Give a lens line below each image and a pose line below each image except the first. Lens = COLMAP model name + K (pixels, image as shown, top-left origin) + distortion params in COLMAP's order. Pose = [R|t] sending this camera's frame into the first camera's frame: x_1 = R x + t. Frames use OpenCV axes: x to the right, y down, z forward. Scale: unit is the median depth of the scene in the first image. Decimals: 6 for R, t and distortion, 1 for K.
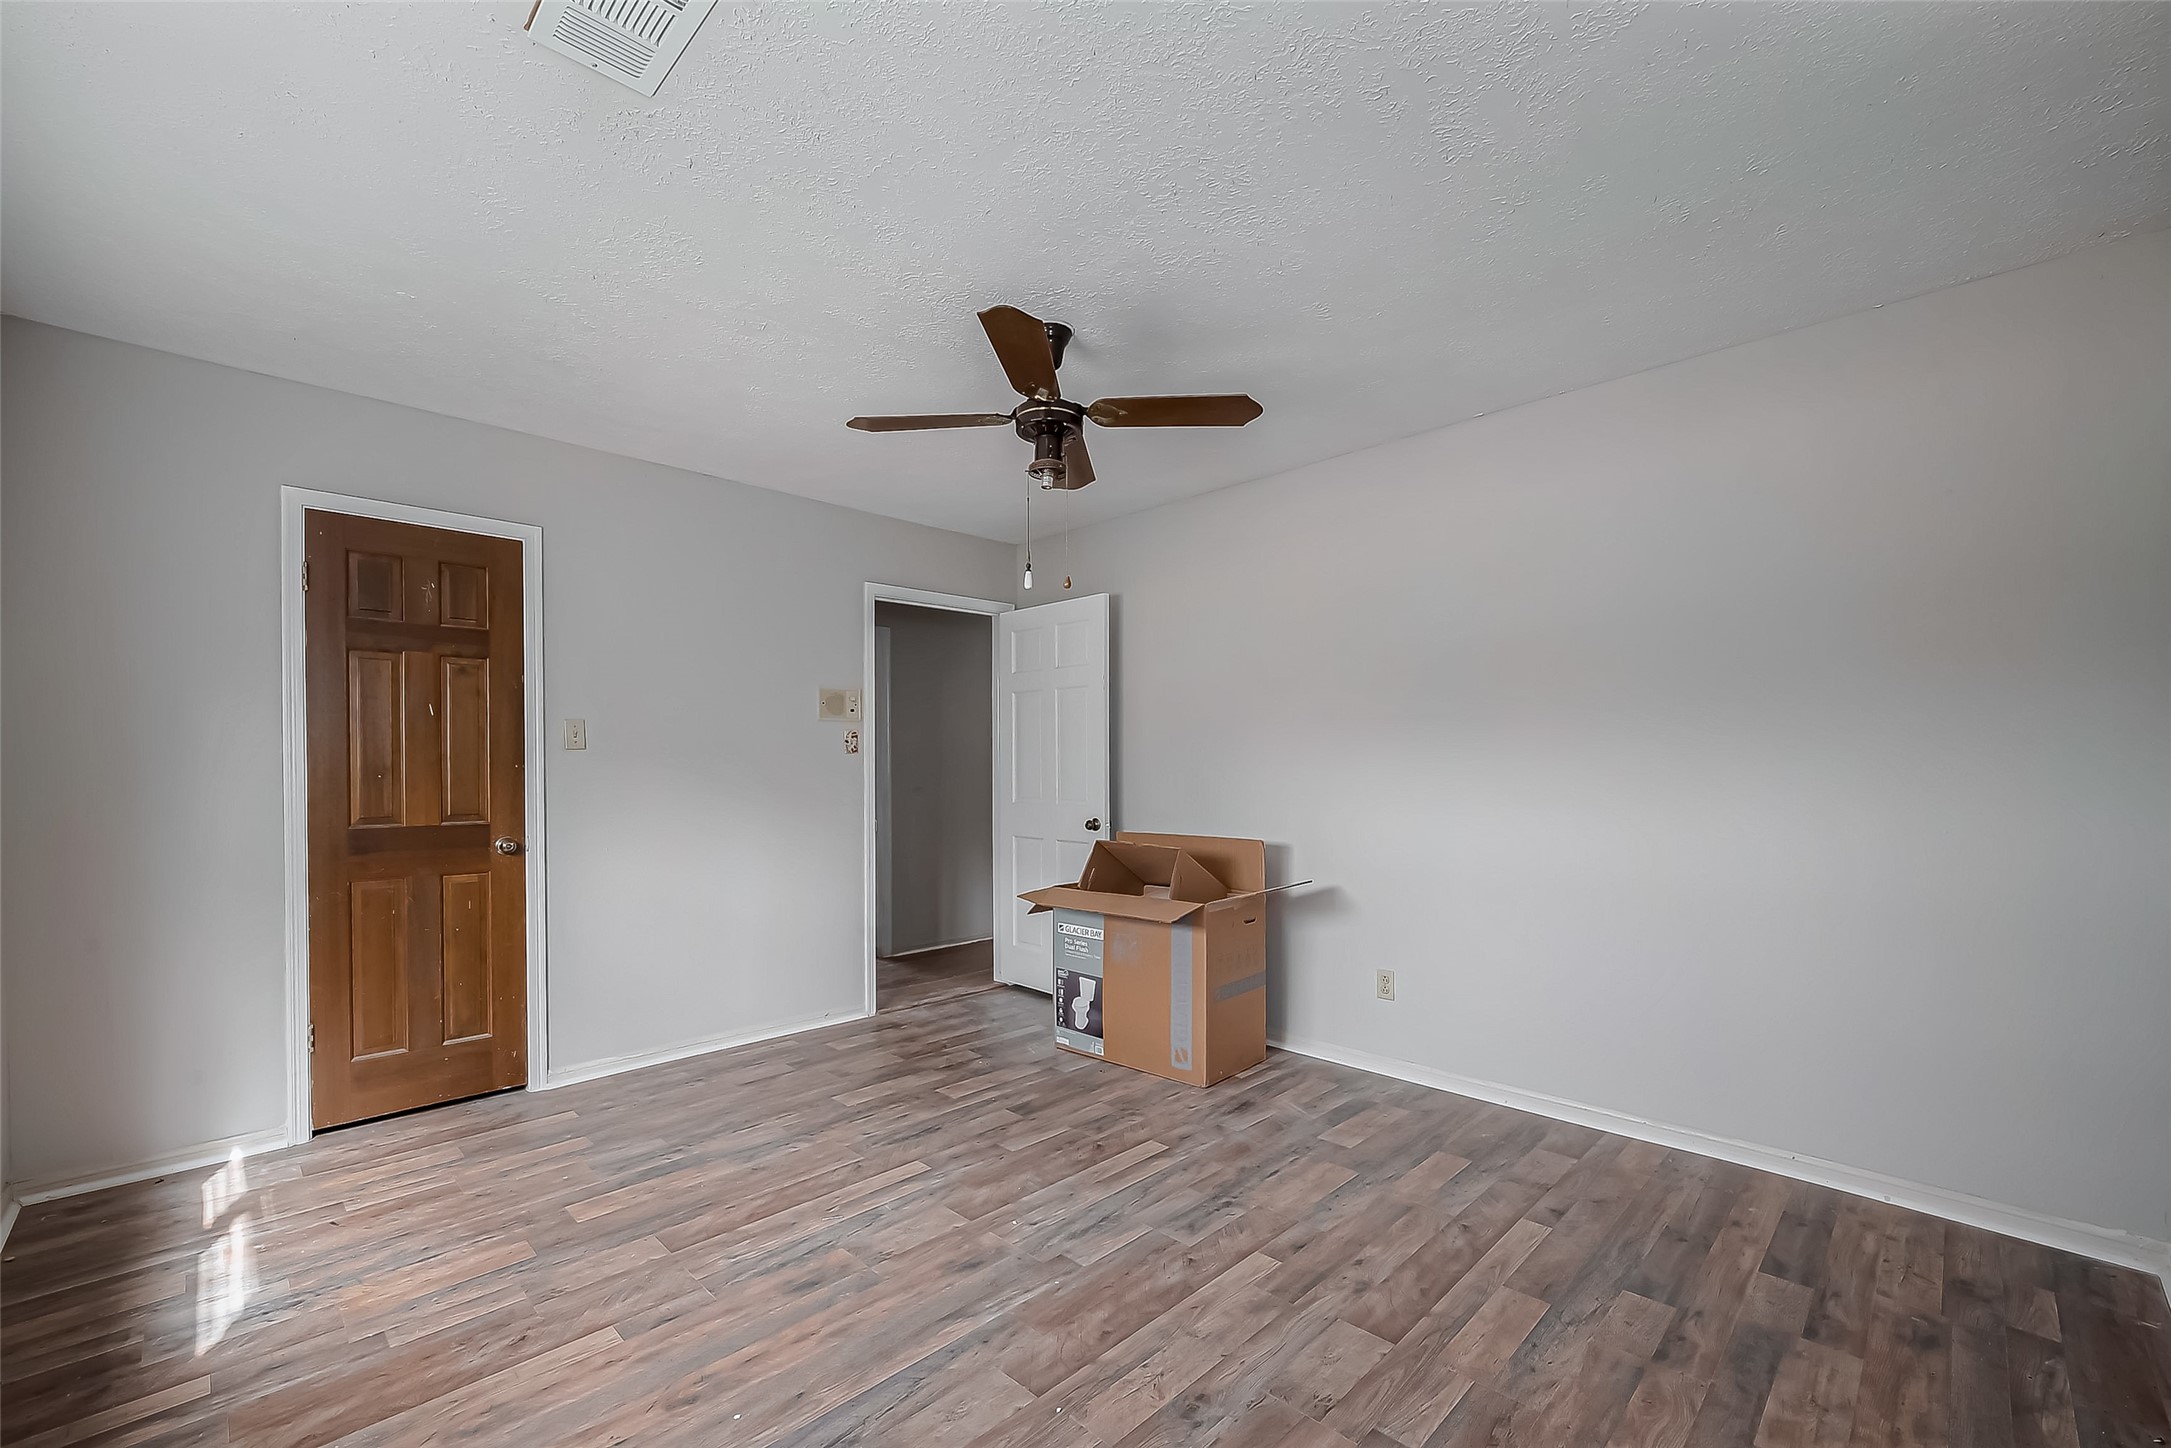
lens RADIAL K [[895.1, 0, 1091.5], [0, 895.1, 774.0], [0, 0, 1]] dist [-0.001263, -0.000288]
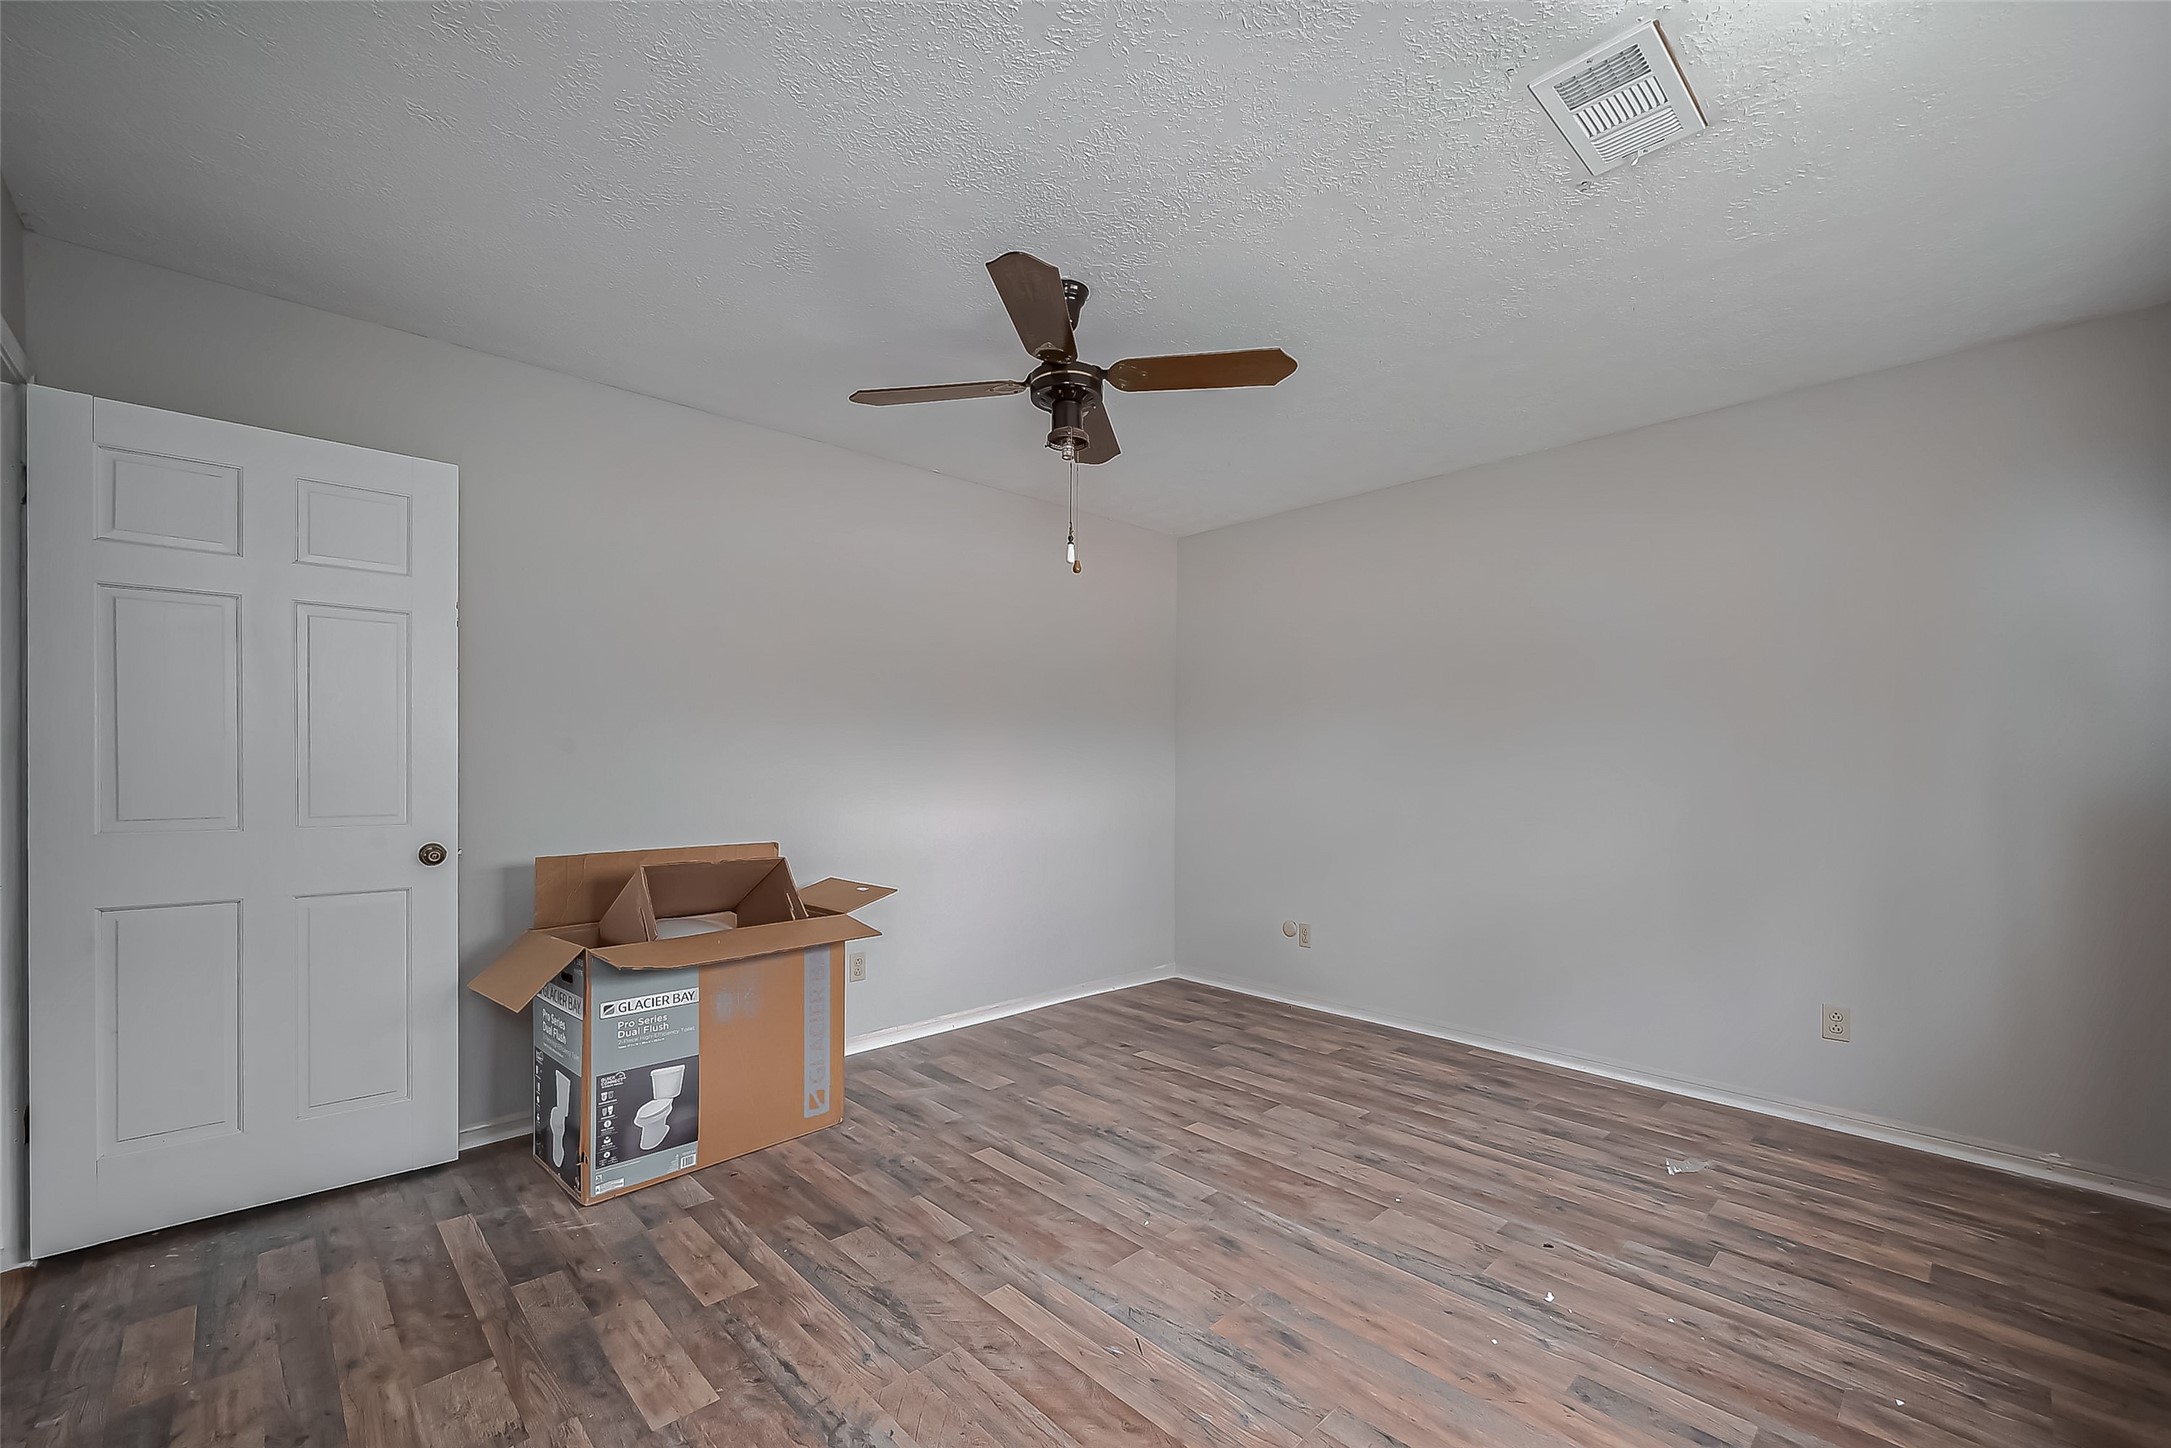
lens RADIAL K [[895.1, 0, 1091.5], [0, 895.1, 774.0], [0, 0, 1]] dist [-0.001263, -0.000288]
pose [[0.023039, -0.007771, 0.999704, -1.013564], [0.001995, 0.999968, 0.007727, -0.000616], [-0.999733, 0.001816, 0.023054, 0.984364]]
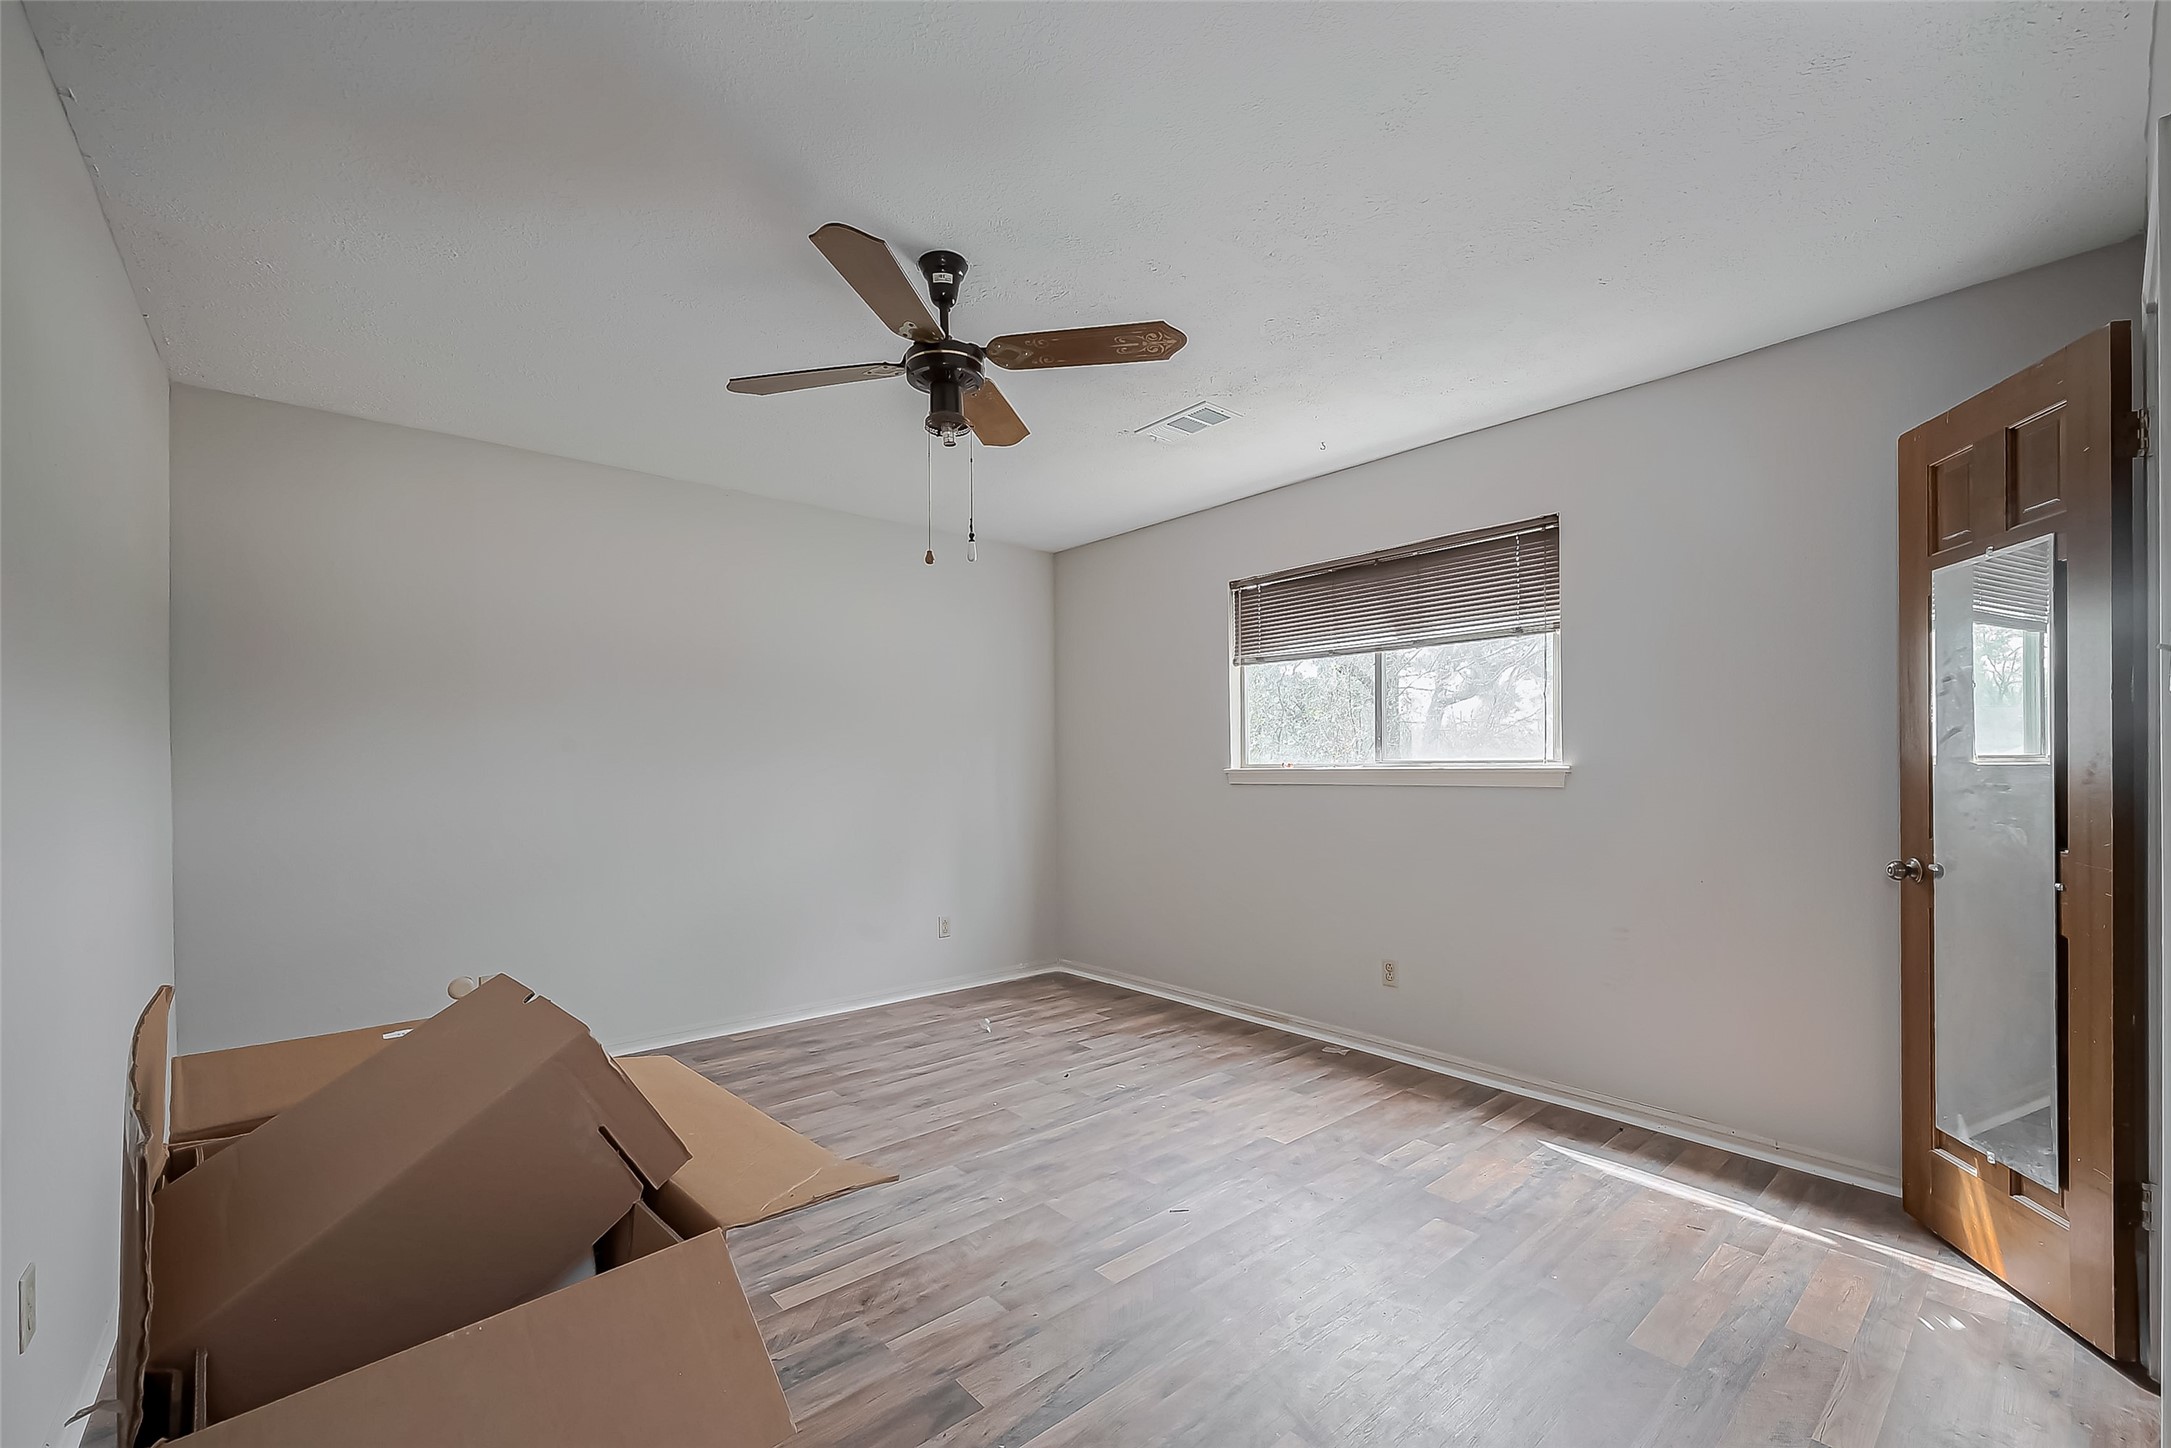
lens RADIAL K [[895.1, 0, 1091.5], [0, 895.1, 774.0], [0, 0, 1]] dist [-0.001263, -0.000288]
pose [[-0.997496, 0.011401, 0.069793, -0.256048], [0.012334, 0.999840, 0.012954, -0.008577], [-0.069634, 0.013782, -0.997477, 1.927279]]
